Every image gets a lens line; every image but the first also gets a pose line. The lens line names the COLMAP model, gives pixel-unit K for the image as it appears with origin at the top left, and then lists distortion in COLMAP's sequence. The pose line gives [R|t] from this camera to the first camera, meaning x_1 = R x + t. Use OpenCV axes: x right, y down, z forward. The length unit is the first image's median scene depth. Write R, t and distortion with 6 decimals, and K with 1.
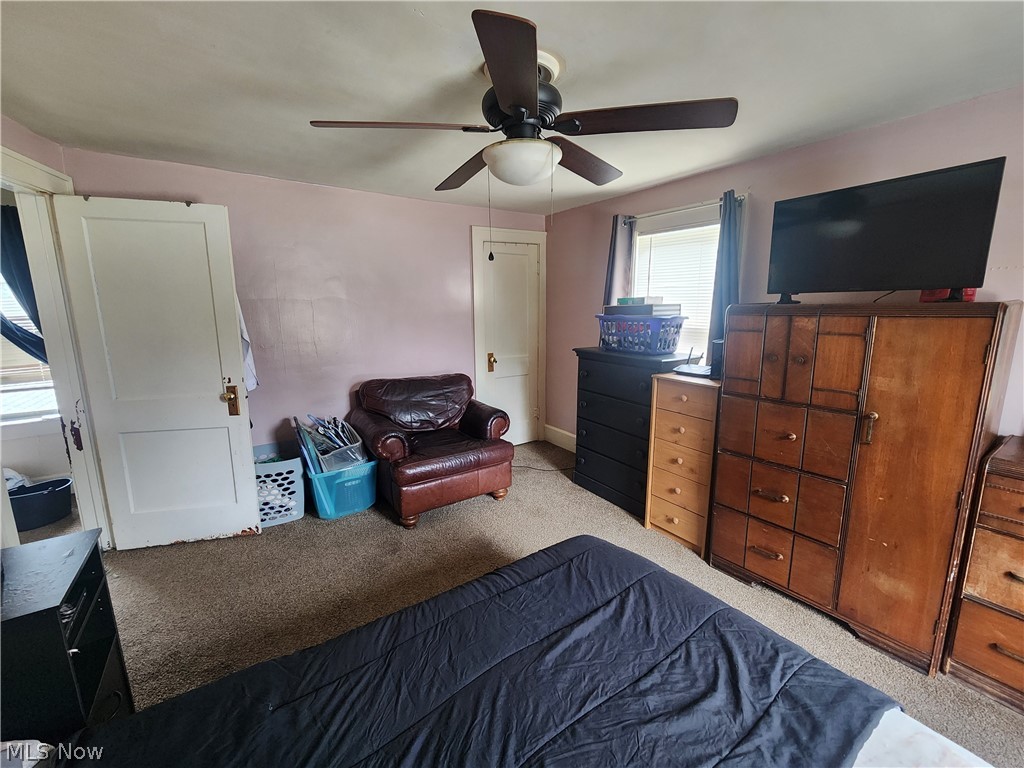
lens RADIAL K [[421.1, 0, 519.5], [0, 421.1, 381.5], [0, 0, 1]] dist [0.000174, 0.000310]
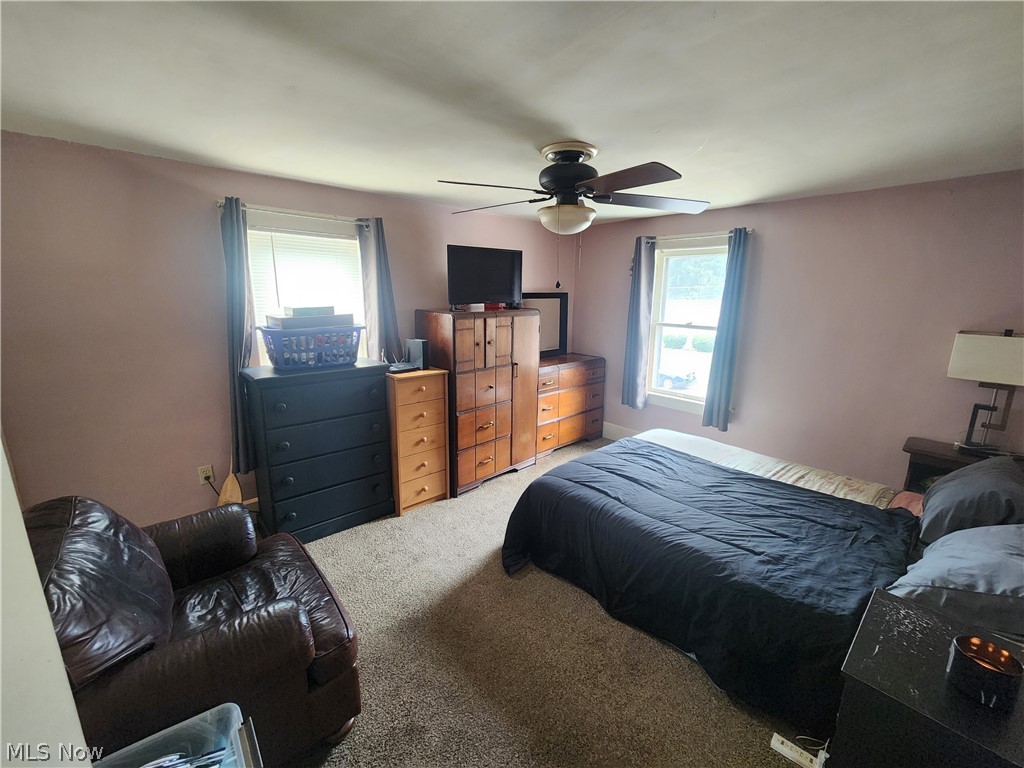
lens RADIAL K [[422.7, 0, 518.1], [0, 422.7, 379.2], [0, 0, 1]] dist [0.000322, 0.000202]
pose [[-0.131354, -0.200241, 0.970902, -0.833904], [0.170957, 0.960139, 0.221150, -0.211021], [-0.976483, 0.195031, -0.091885, 0.820987]]
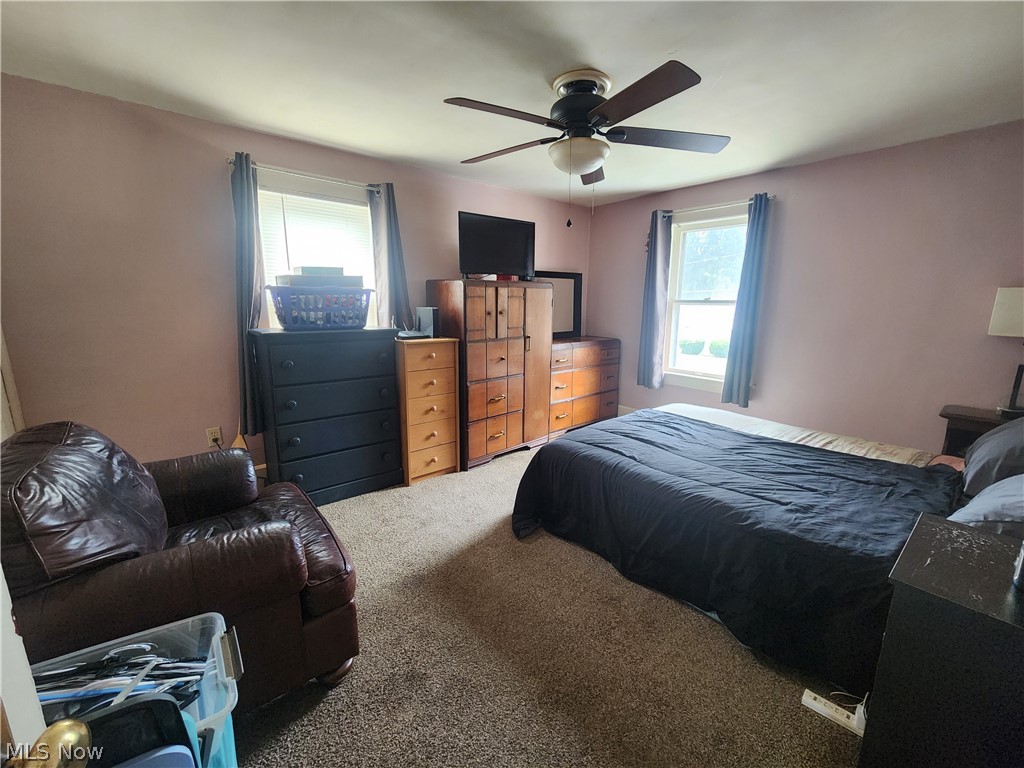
lens RADIAL K [[421.1, 0, 519.5], [0, 421.1, 381.5], [0, 0, 1]] dist [0.000174, 0.000310]
pose [[-0.098661, -0.185248, 0.977726, -0.822584], [0.174780, 0.964021, 0.200288, -0.086246], [-0.979652, 0.190648, -0.062733, 0.830852]]
